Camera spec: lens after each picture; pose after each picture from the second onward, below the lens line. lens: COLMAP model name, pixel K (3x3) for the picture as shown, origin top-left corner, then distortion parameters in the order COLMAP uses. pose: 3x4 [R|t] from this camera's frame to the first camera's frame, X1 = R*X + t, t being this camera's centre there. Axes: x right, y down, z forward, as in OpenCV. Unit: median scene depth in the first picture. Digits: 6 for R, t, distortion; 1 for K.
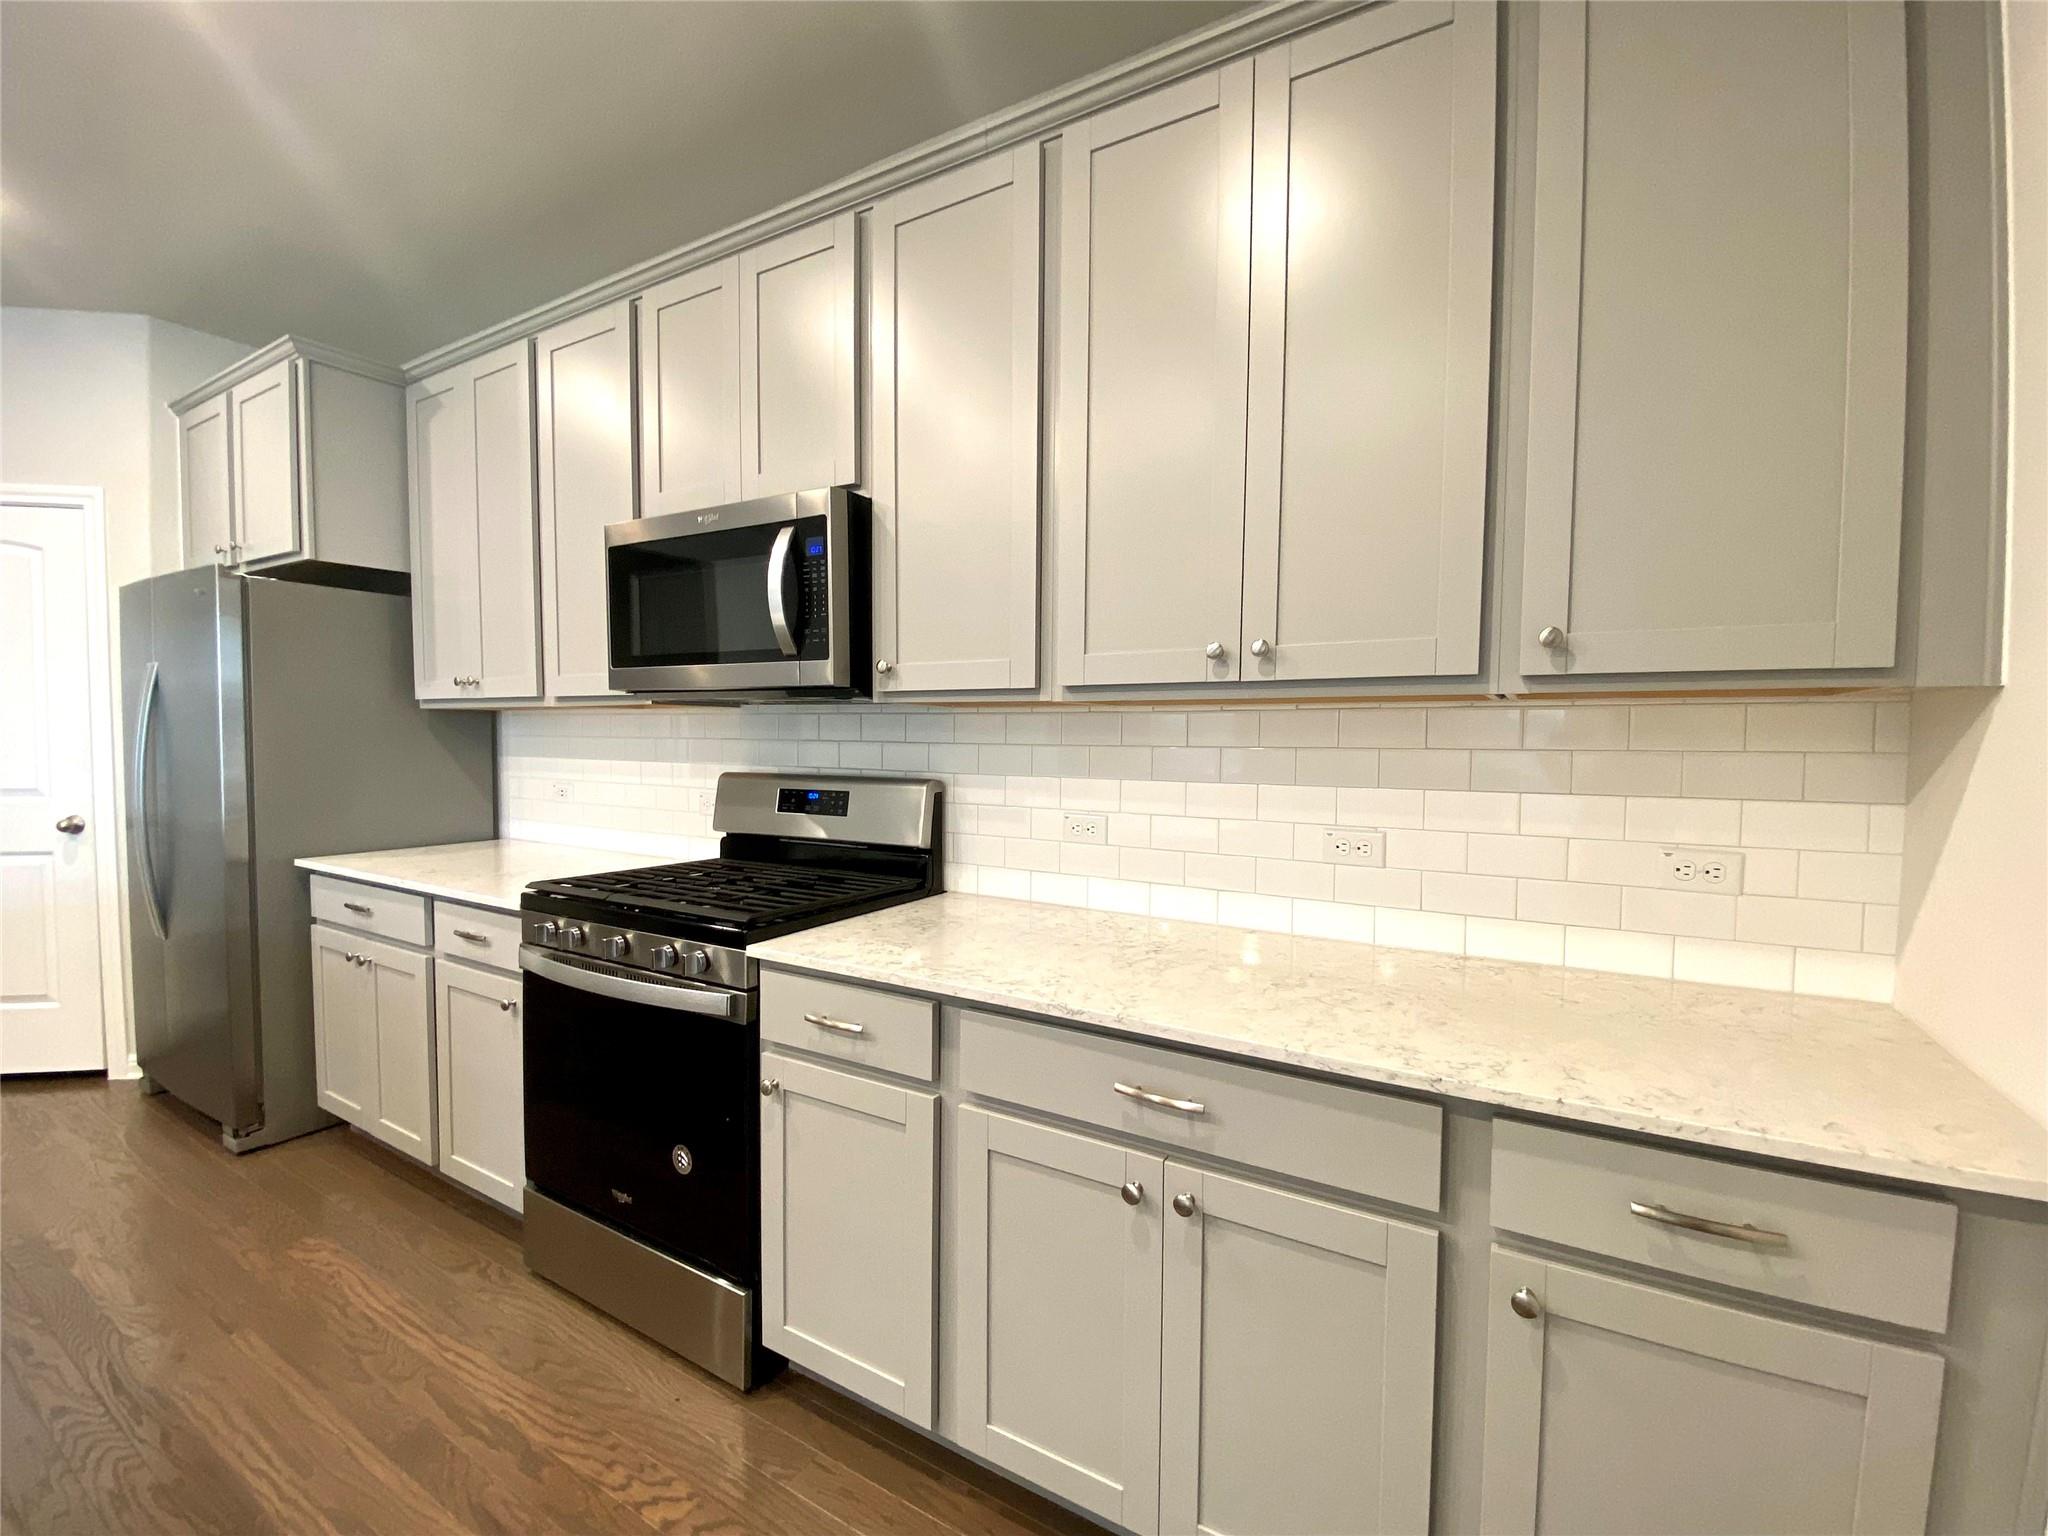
lens RADIAL K [[860.5, 0, 1022.0], [0, 860.5, 786.1], [0, 0, 1]] dist [0.000540, -0.003426]
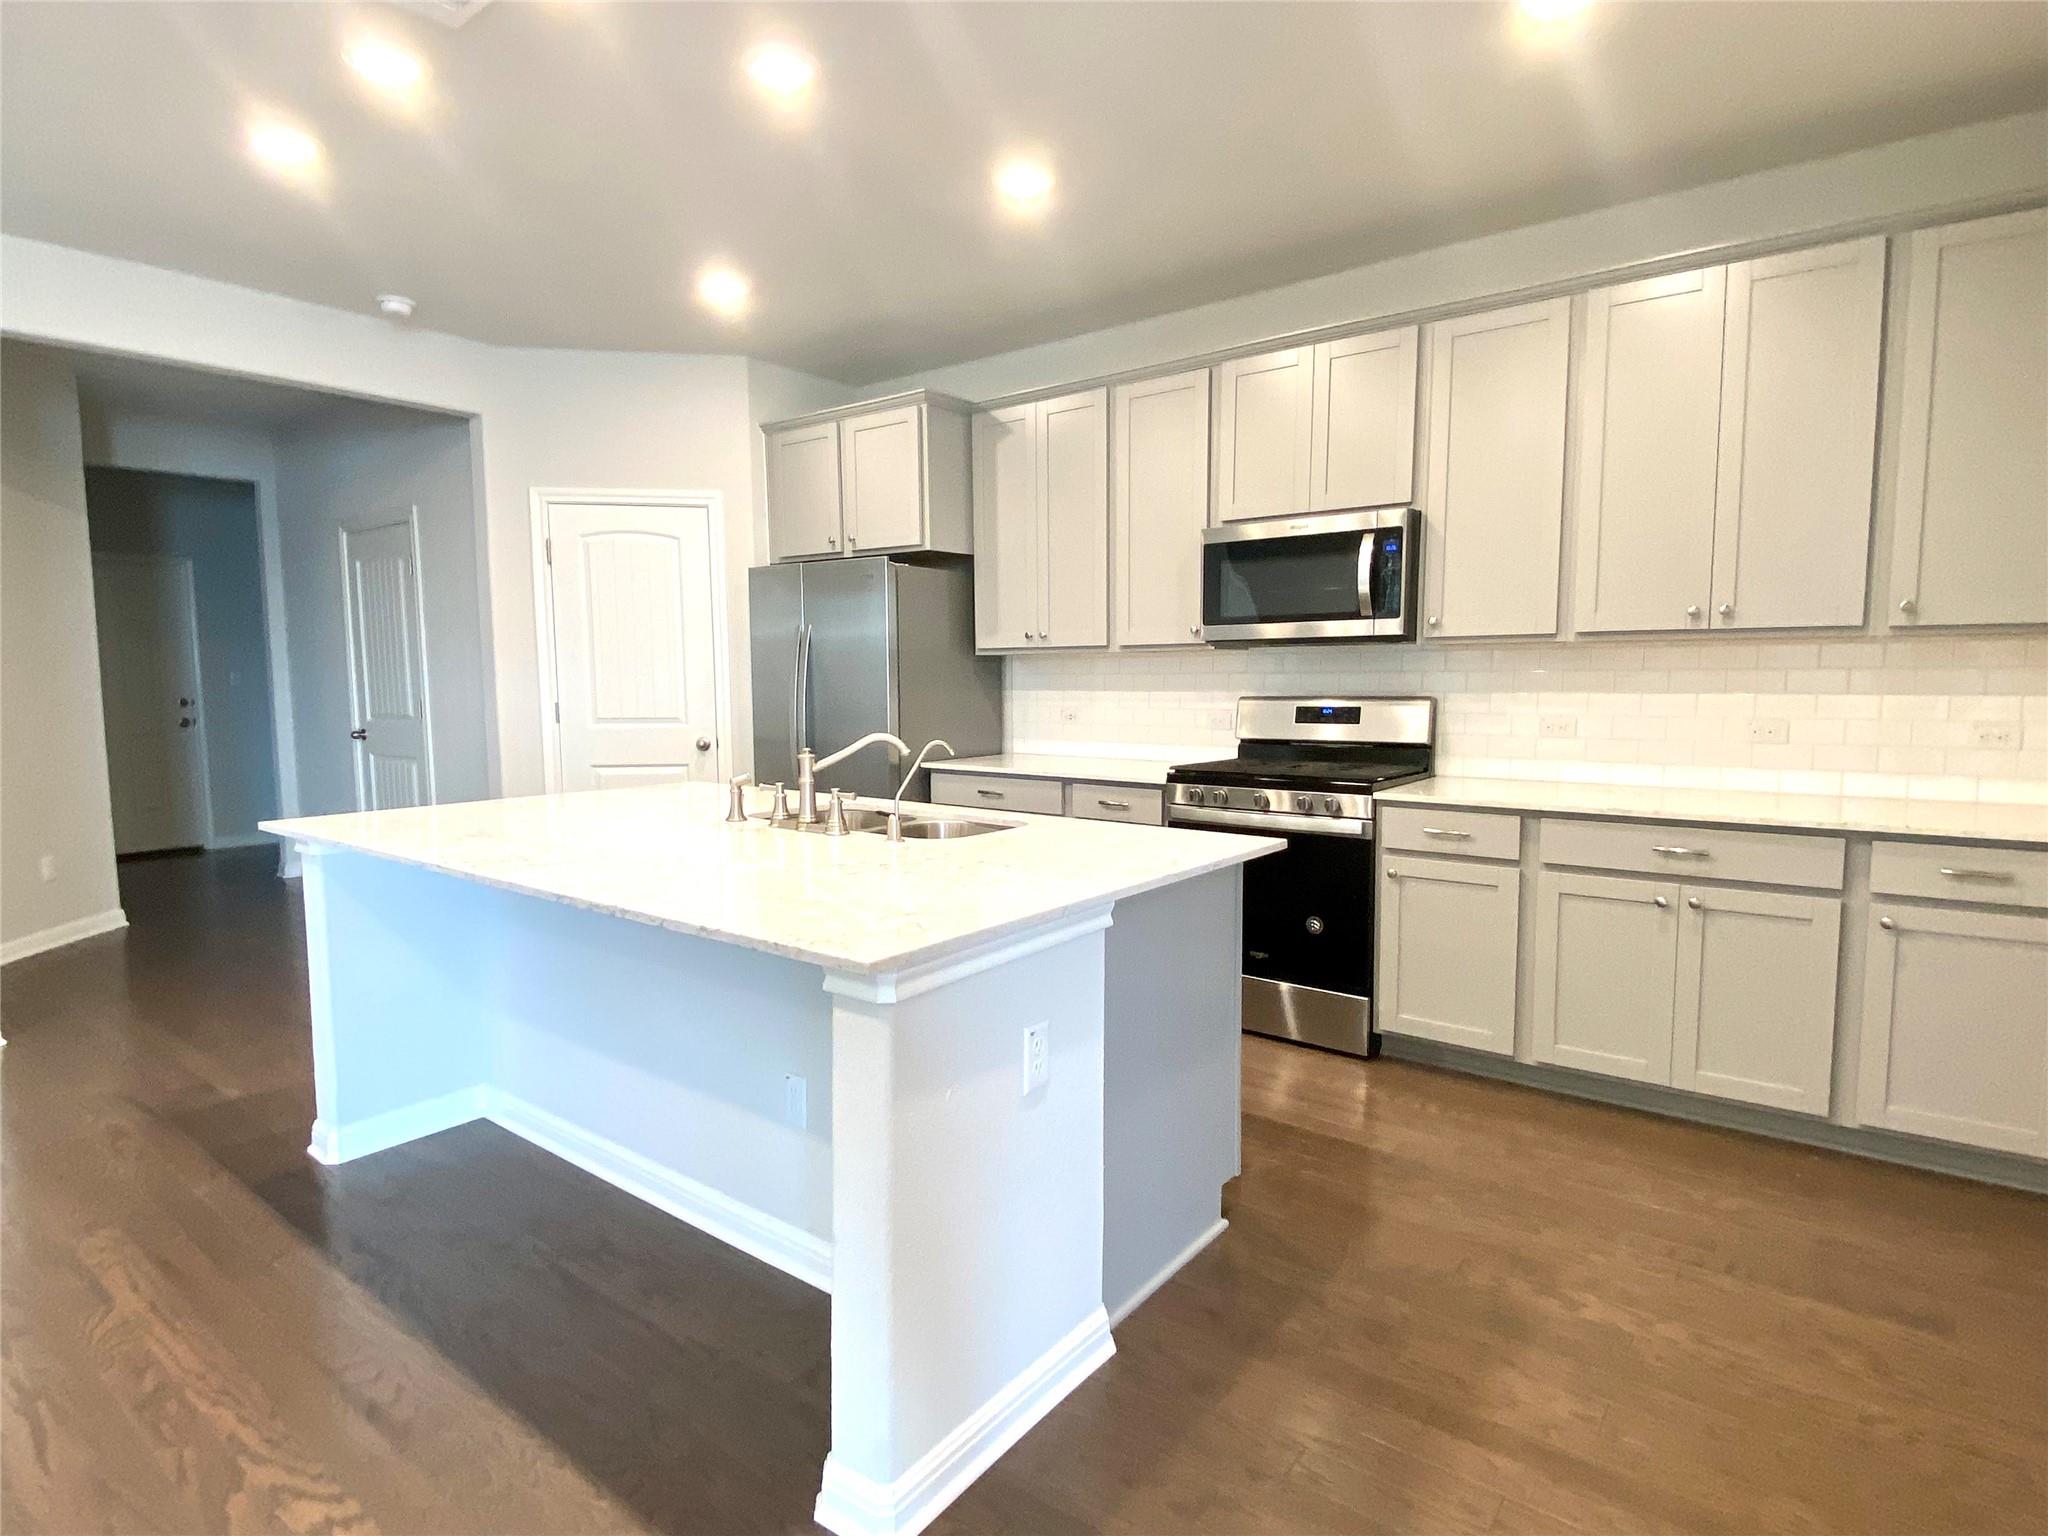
lens RADIAL K [[1063.4, 0, 1018.5], [0, 1063.4, 782.4], [0, 0, 1]] dist [0.003155, -0.009953]
pose [[0.991846, -0.000454, -0.127441, -0.710862], [0.005384, 0.999250, 0.038349, 0.079287], [0.127328, -0.038723, 0.991104, -1.090887]]
